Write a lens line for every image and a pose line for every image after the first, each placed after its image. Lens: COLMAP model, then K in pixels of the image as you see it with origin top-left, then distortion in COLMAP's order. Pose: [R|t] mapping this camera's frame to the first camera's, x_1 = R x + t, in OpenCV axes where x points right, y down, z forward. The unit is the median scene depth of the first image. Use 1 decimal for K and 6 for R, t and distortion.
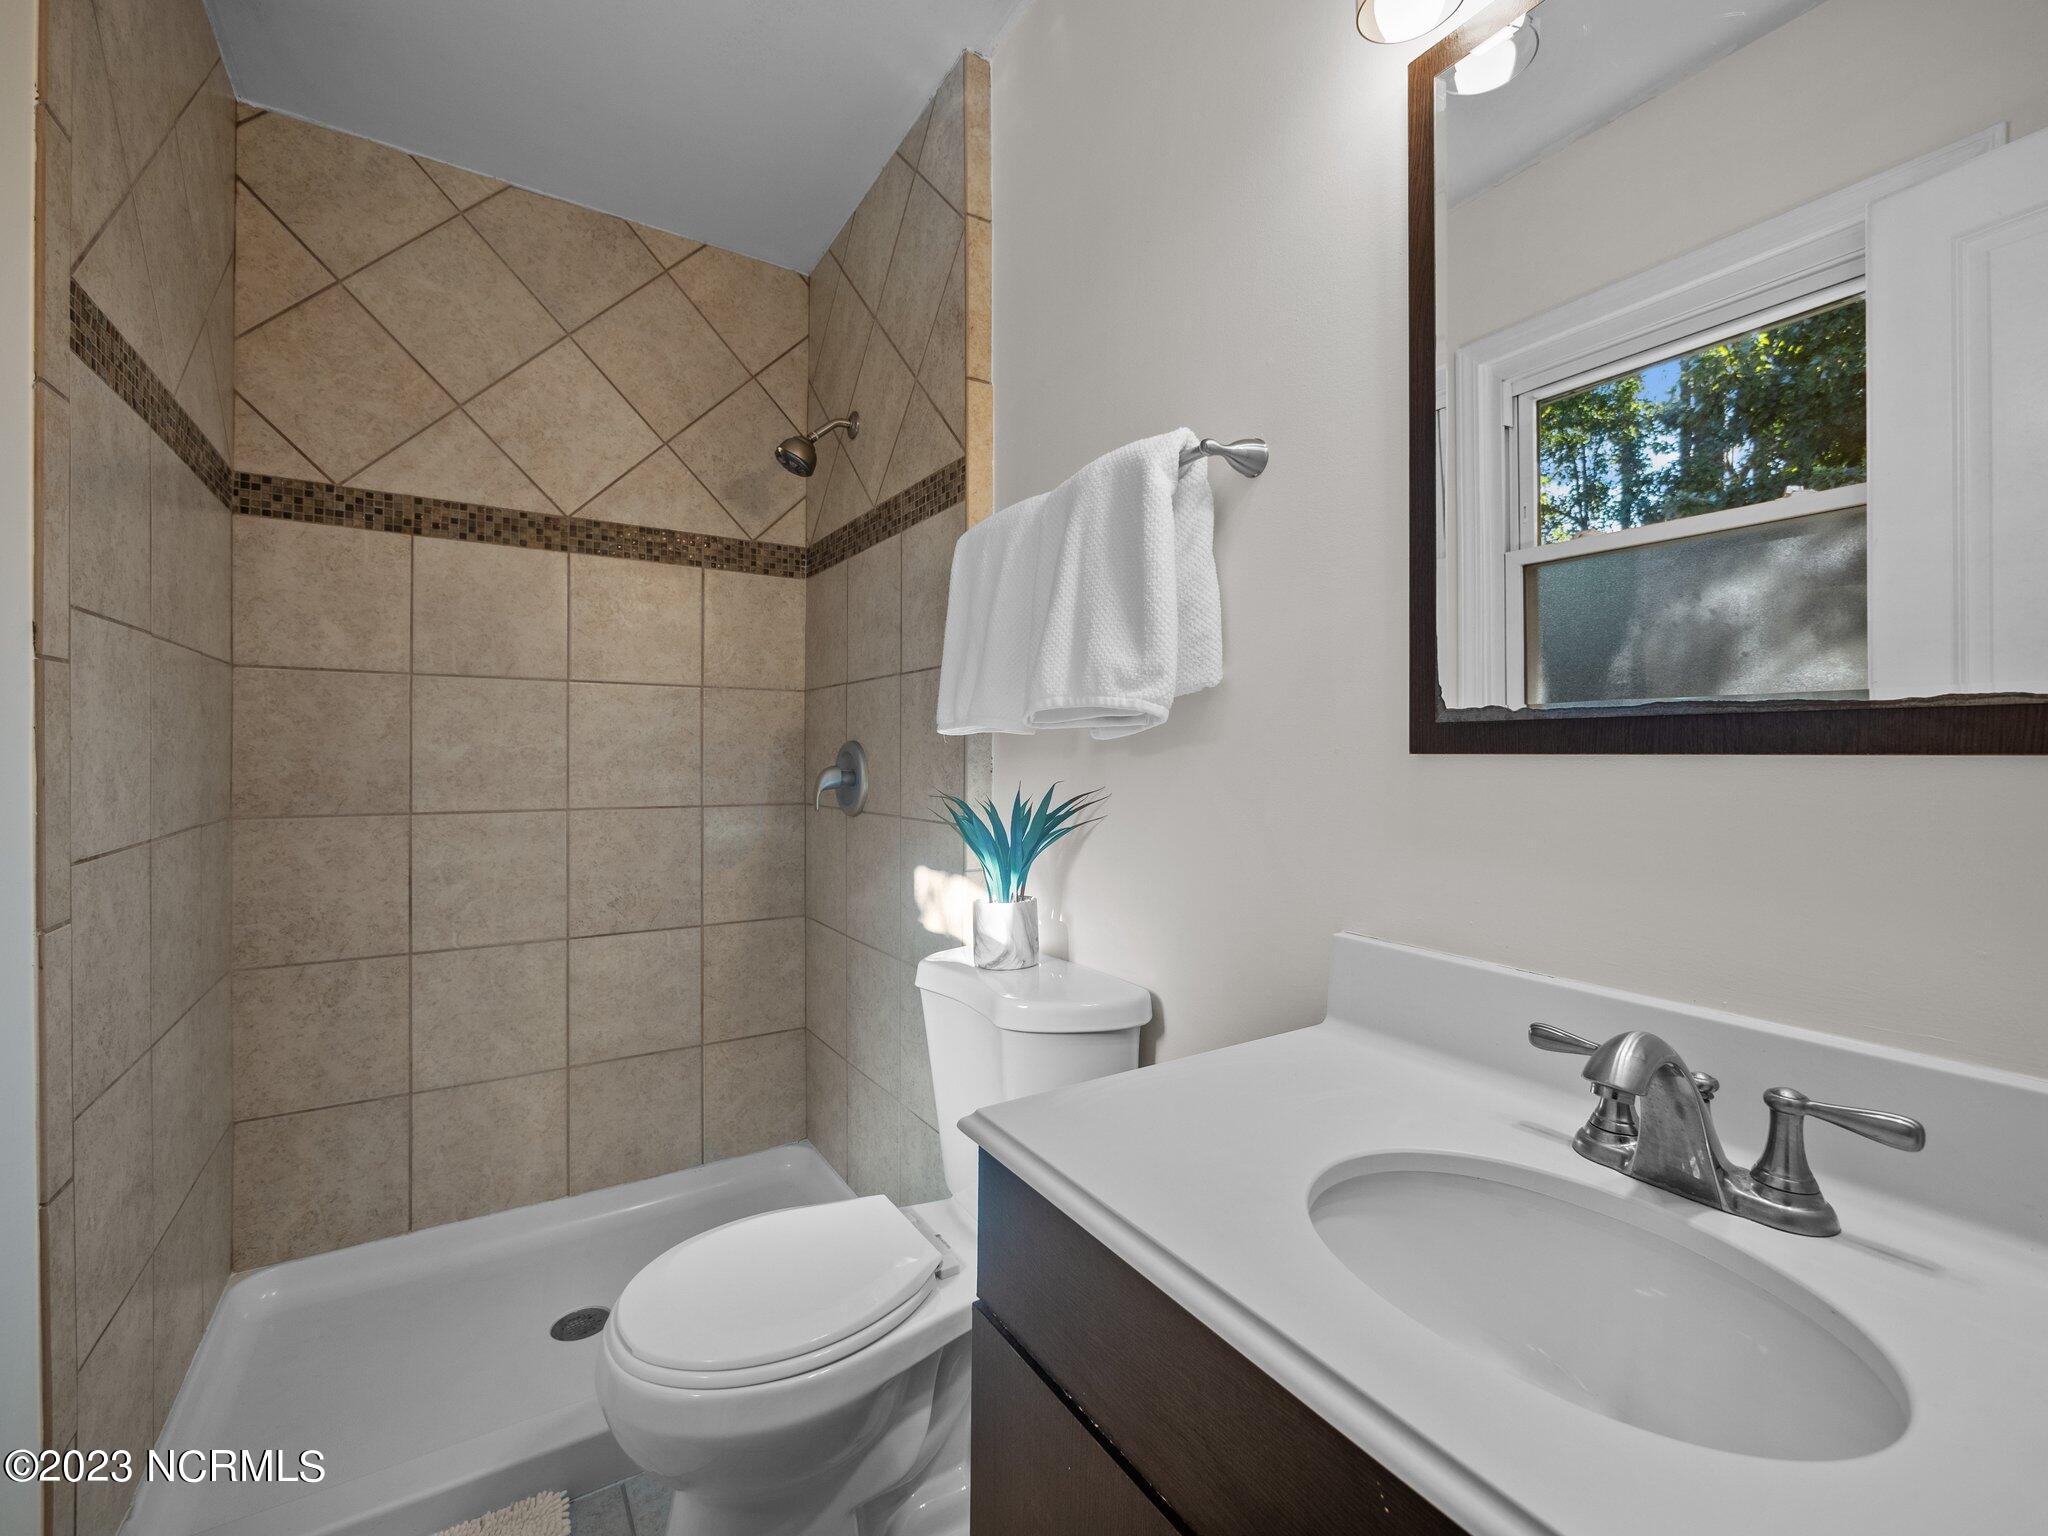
lens RADIAL K [[870.2, 0, 1020.7], [0, 870.2, 757.0], [0, 0, 1]] dist [-0.003939, 0.001344]
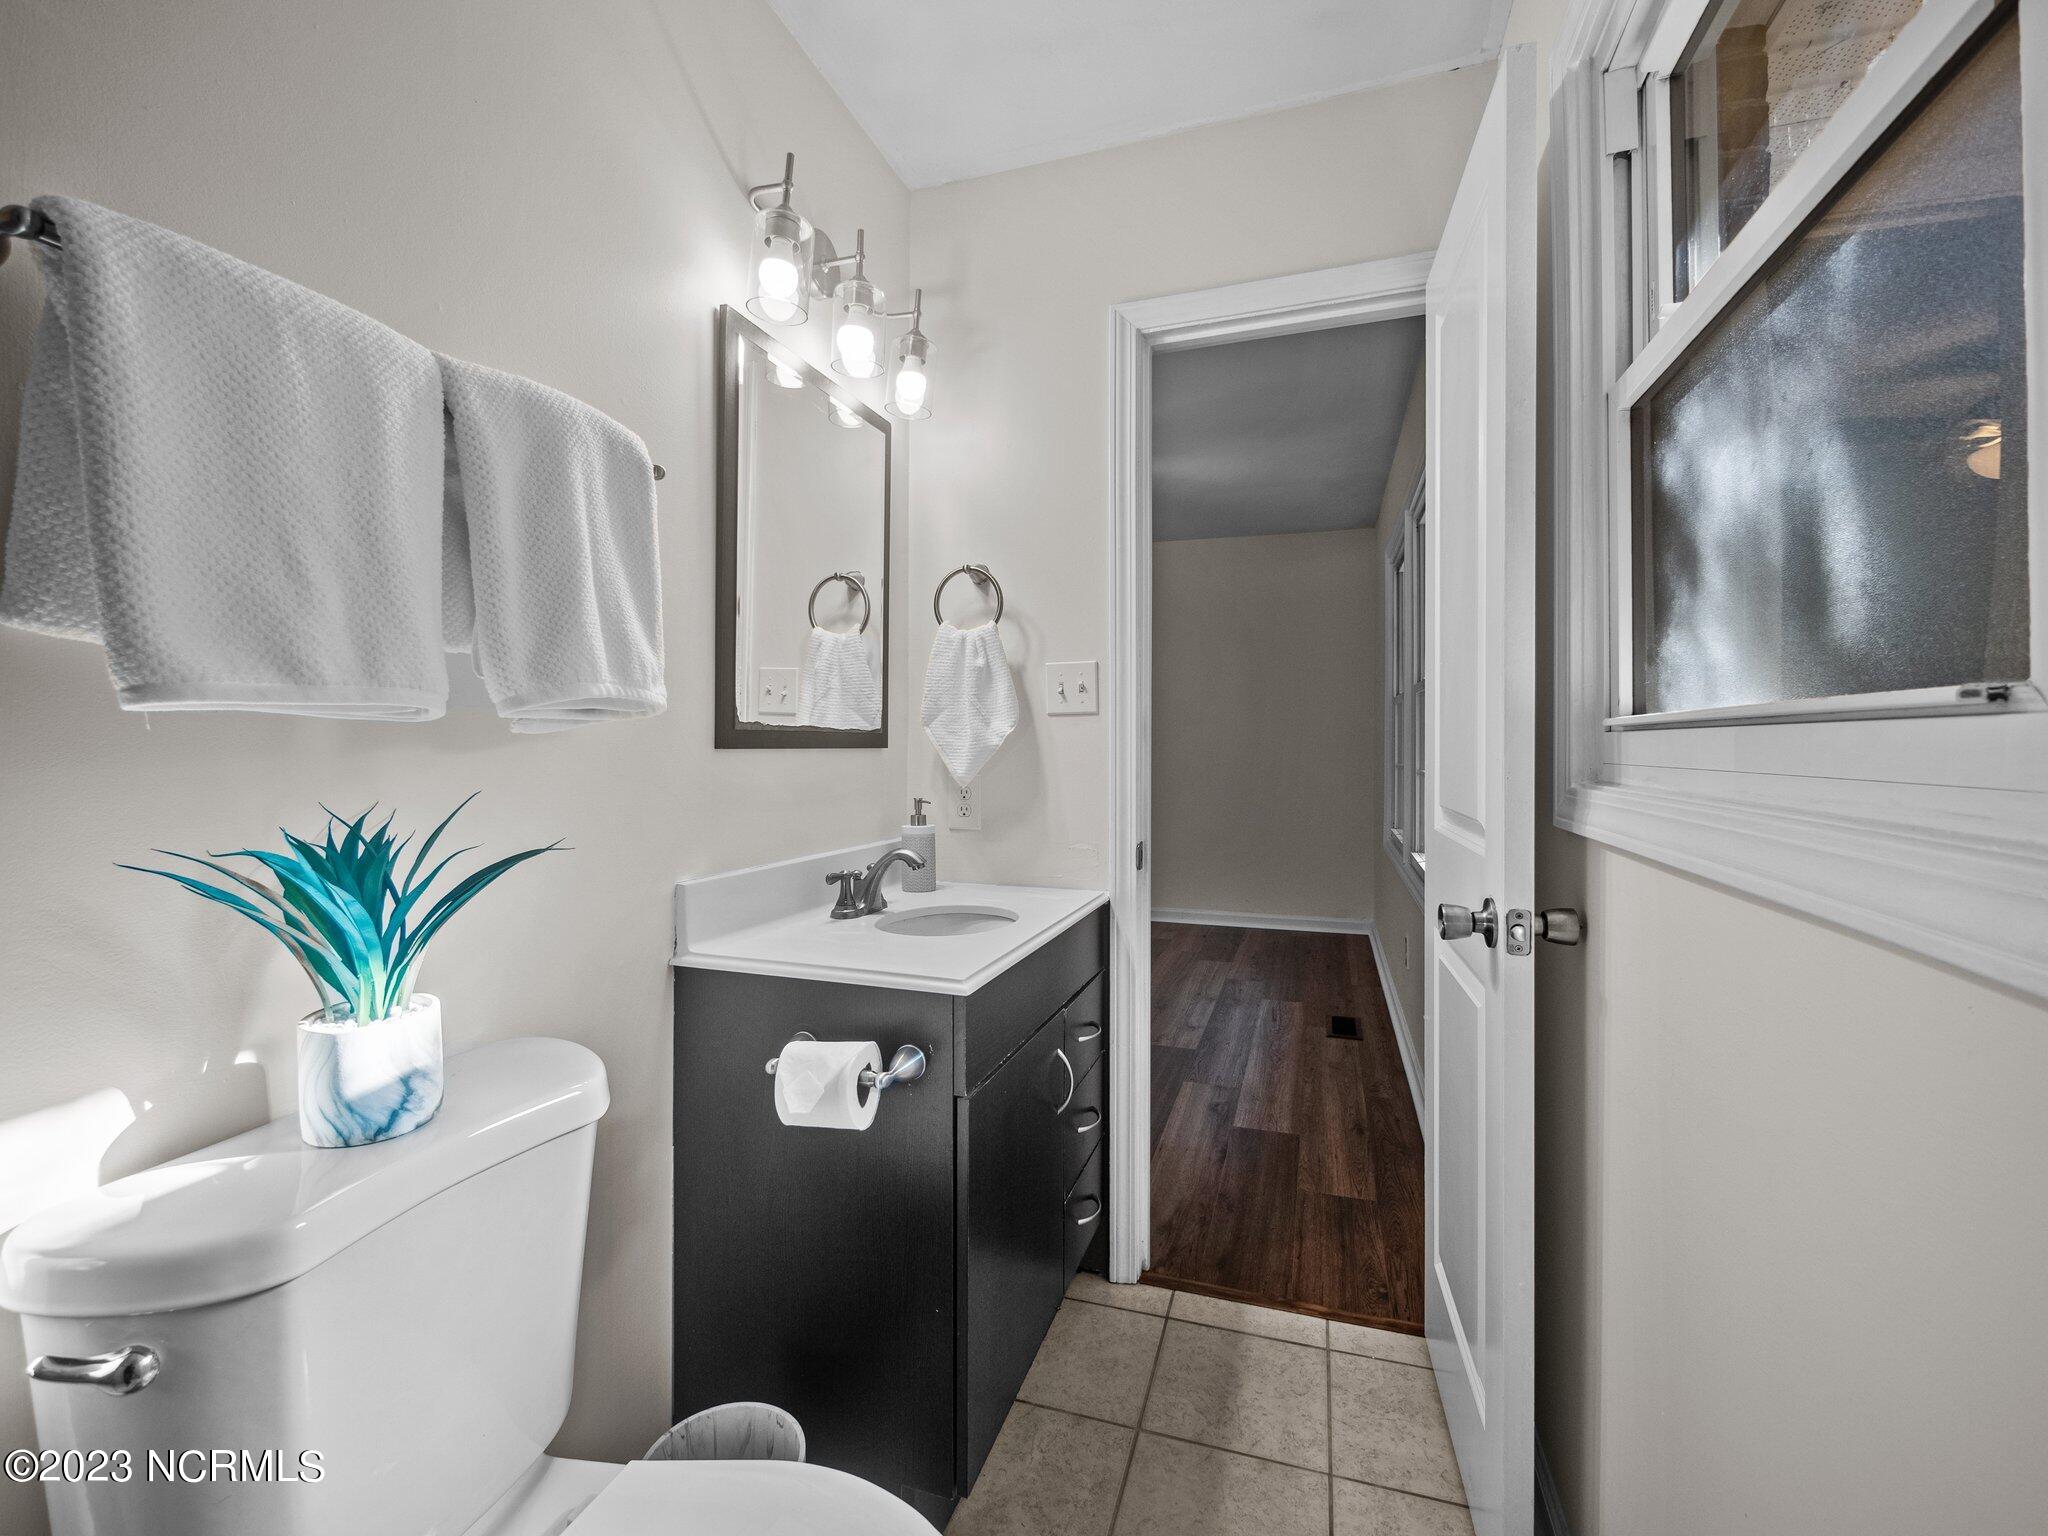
lens RADIAL K [[870.2, 0, 1017.5], [0, 870.2, 751.7], [0, 0, 1]] dist [-0.003939, 0.001344]
pose [[-0.643174, -0.004105, 0.765709, -0.920906], [0.004514, 0.999948, 0.009152, -0.008920], [-0.765707, 0.009342, -0.643122, 1.370686]]
